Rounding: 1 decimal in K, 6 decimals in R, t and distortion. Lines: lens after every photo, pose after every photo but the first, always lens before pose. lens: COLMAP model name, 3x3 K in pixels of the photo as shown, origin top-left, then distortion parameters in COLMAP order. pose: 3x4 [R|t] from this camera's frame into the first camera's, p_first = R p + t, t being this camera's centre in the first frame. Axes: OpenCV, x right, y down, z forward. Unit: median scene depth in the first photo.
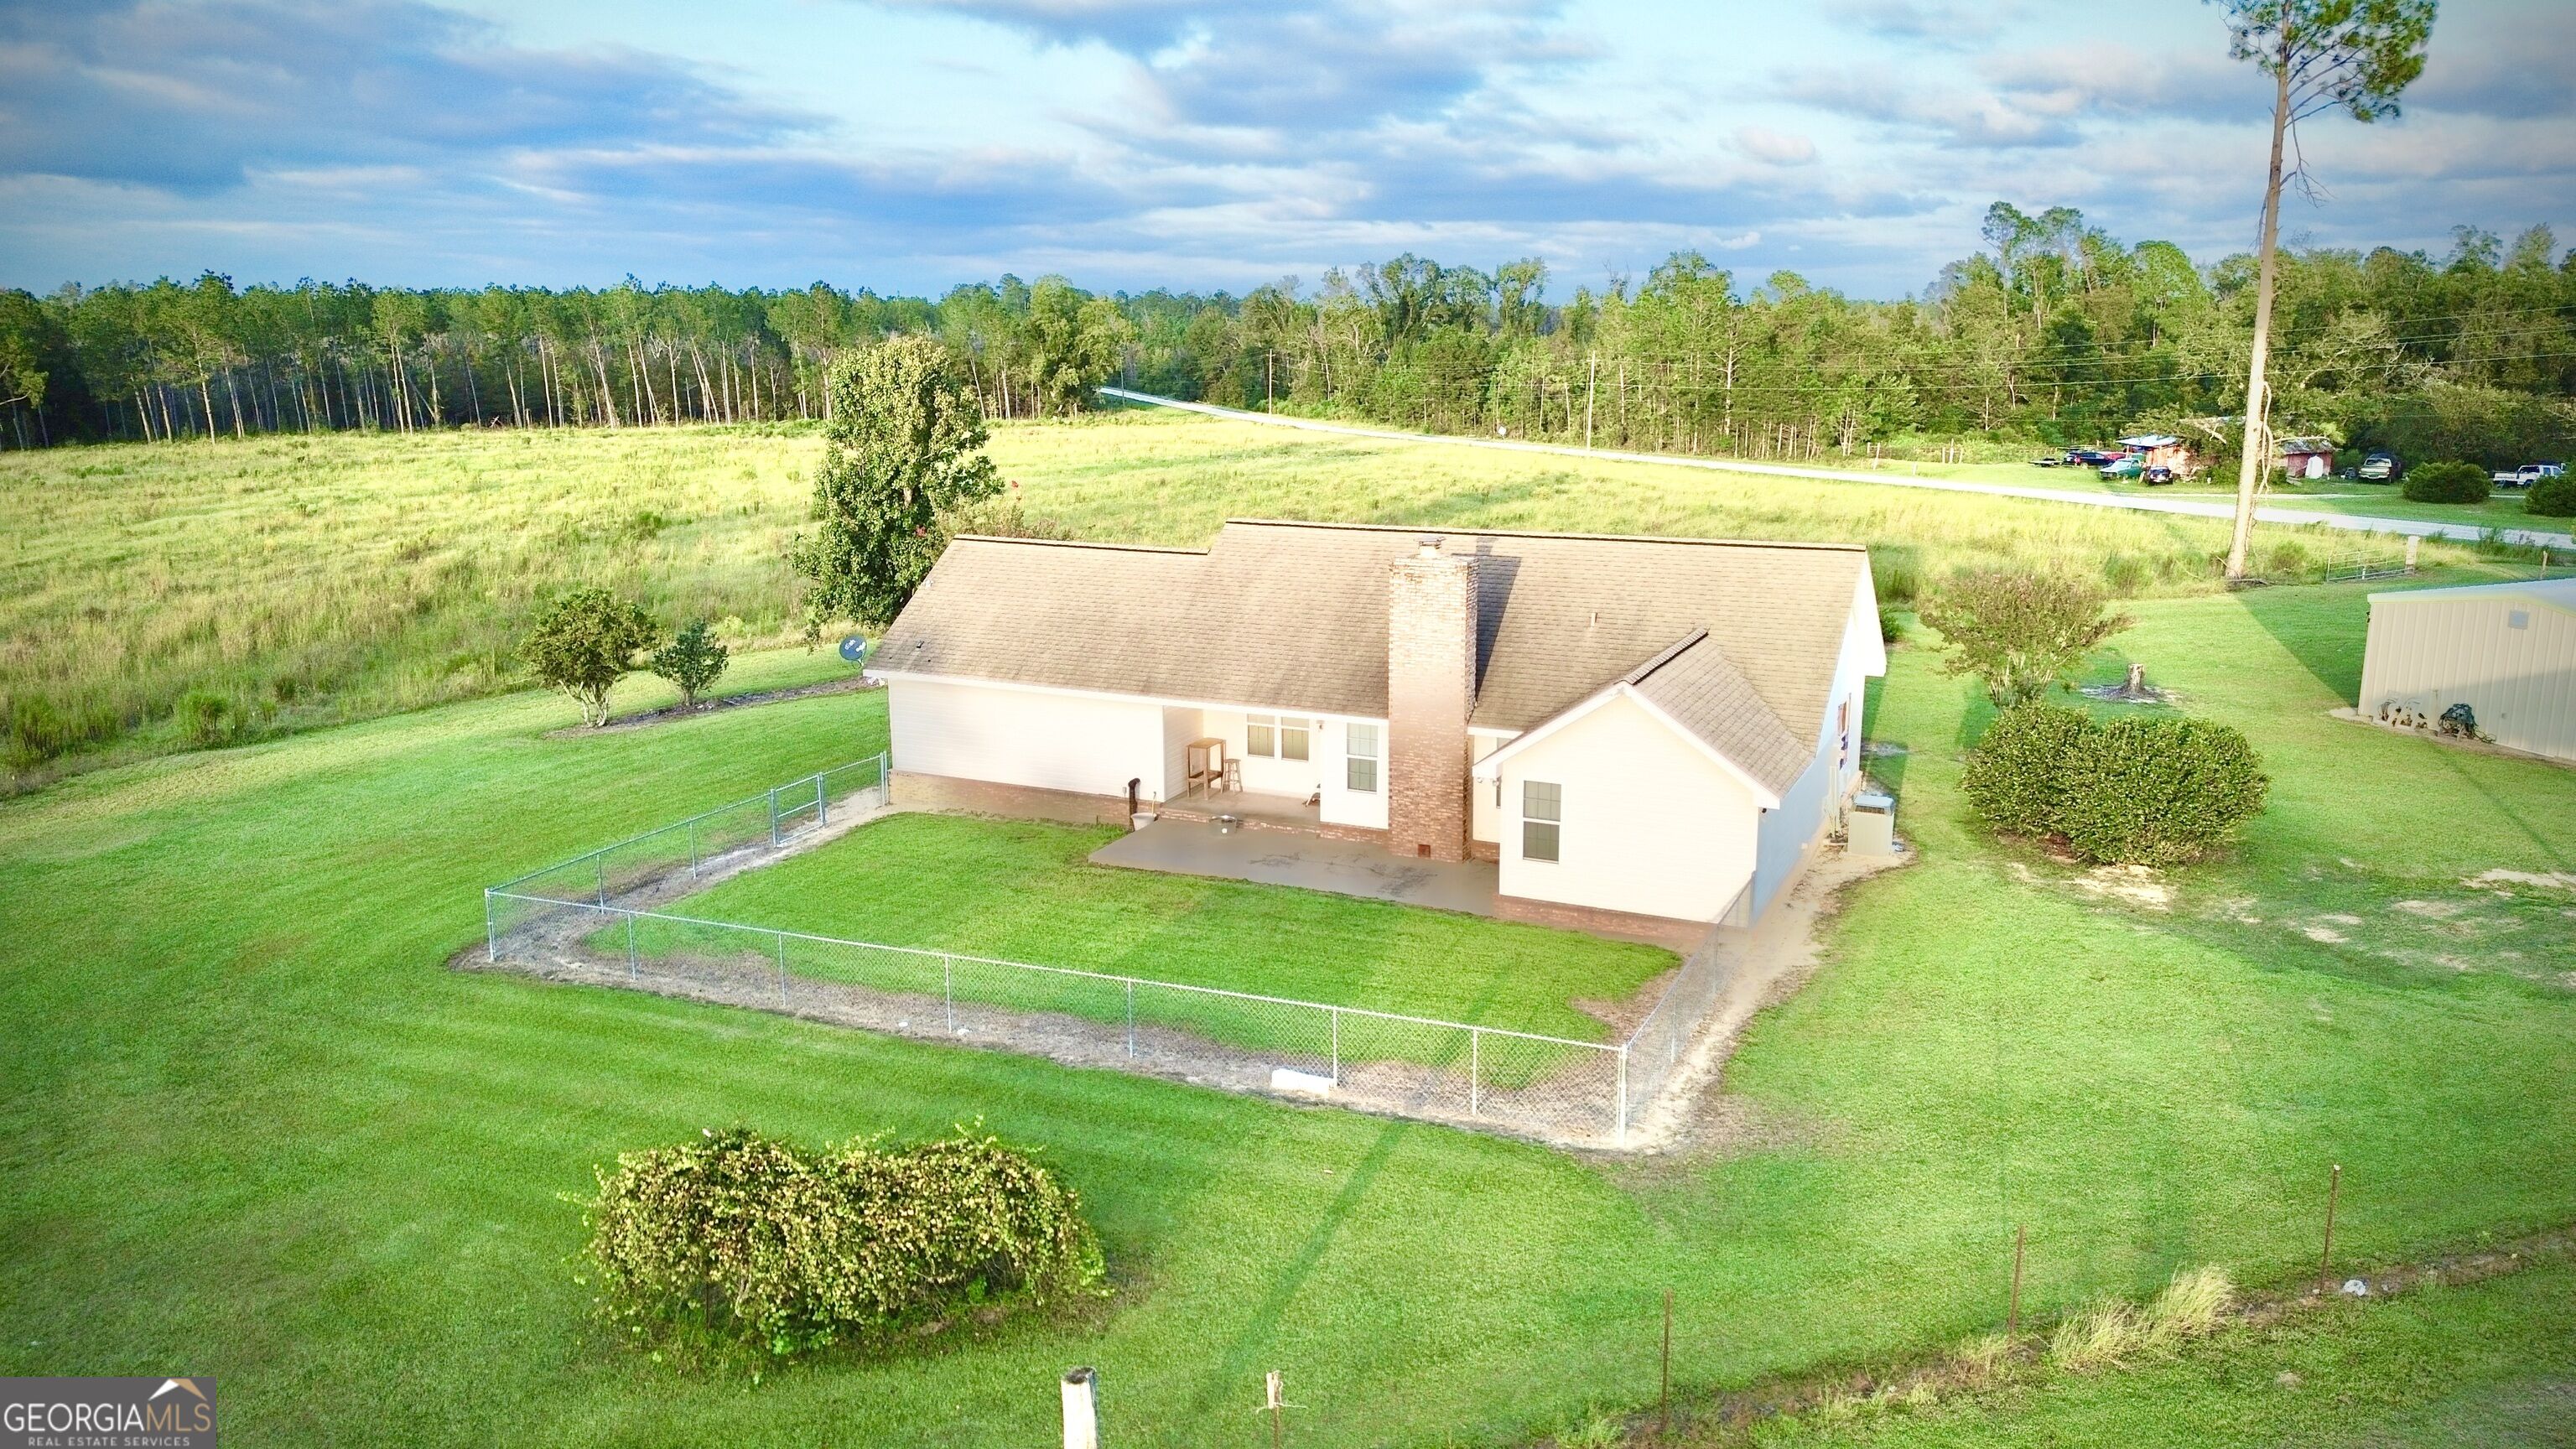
lens RADIAL K [[1814.2, 0, 1277.0], [0, 1814.2, 715.2], [0, 0, 1]] dist [0.070154, -0.062570]
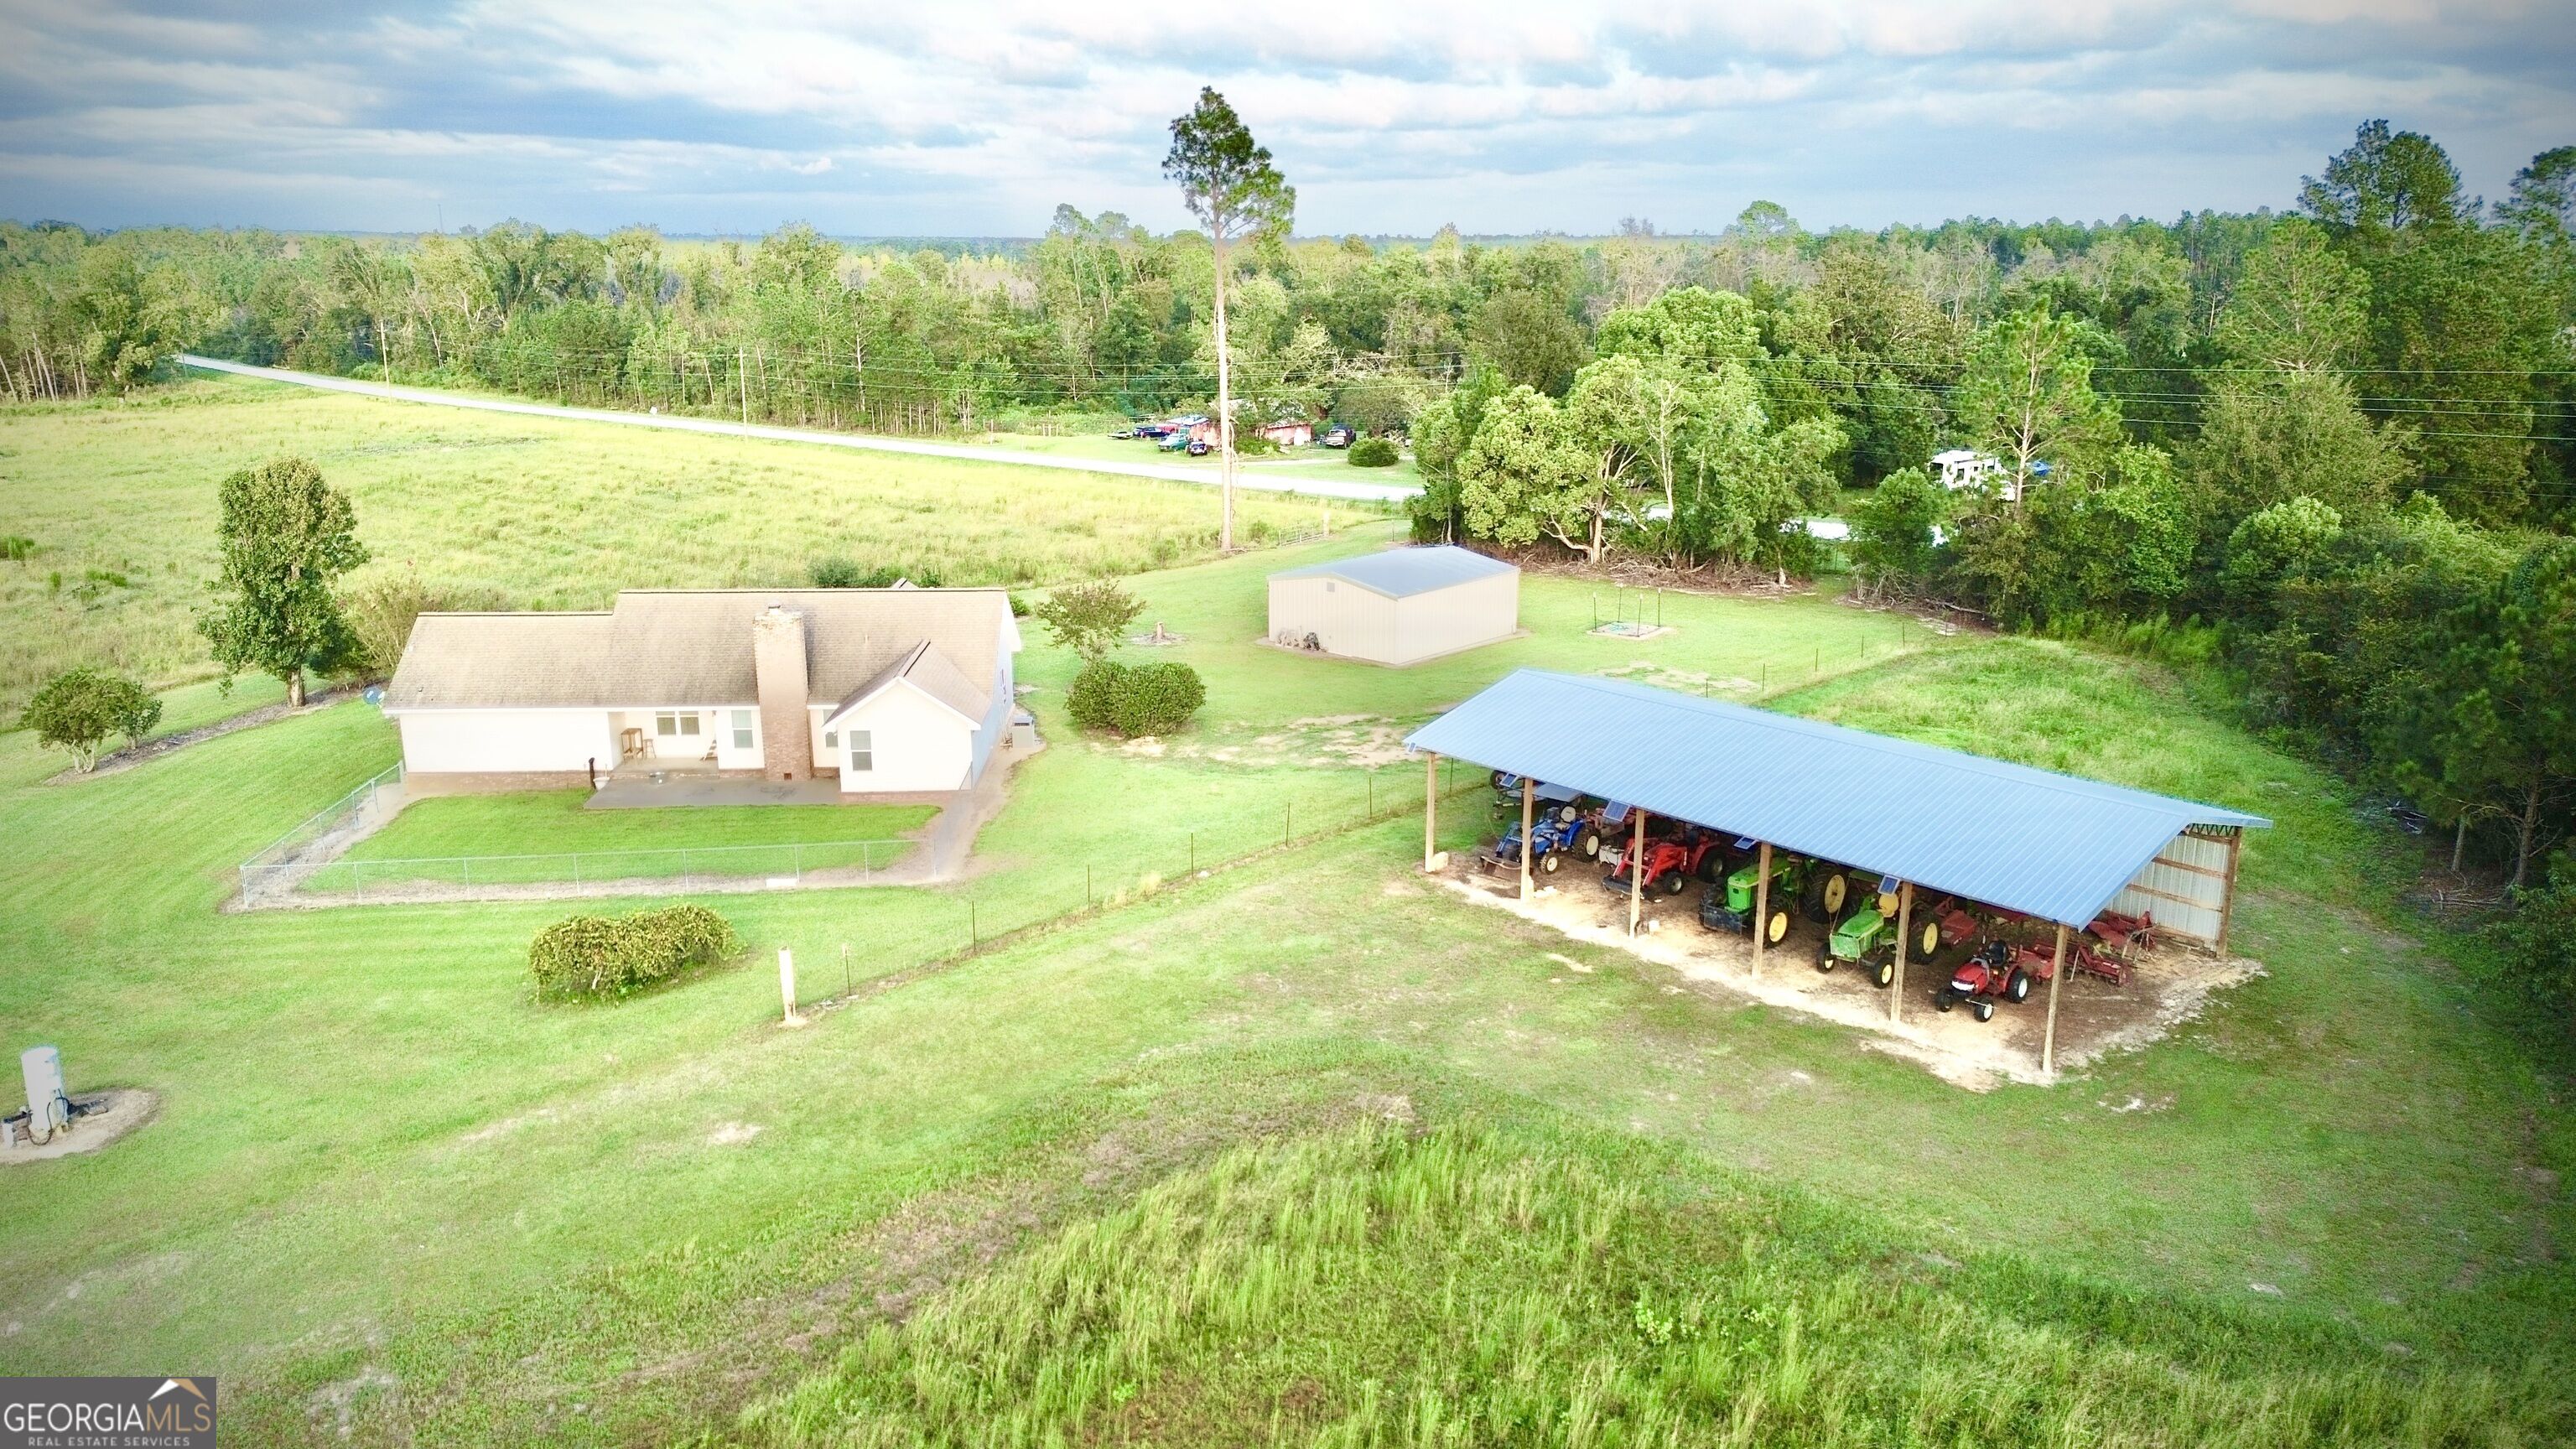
lens RADIAL K [[1814.2, 0, 1287.2], [0, 1814.2, 741.3], [0, 0, 1]] dist [0.070154, -0.062570]
pose [[0.888901, -0.119540, 0.442227, -0.177333], [0.096537, 0.992556, 0.074256, -0.029566], [-0.447811, -0.023315, 0.893824, -0.537628]]
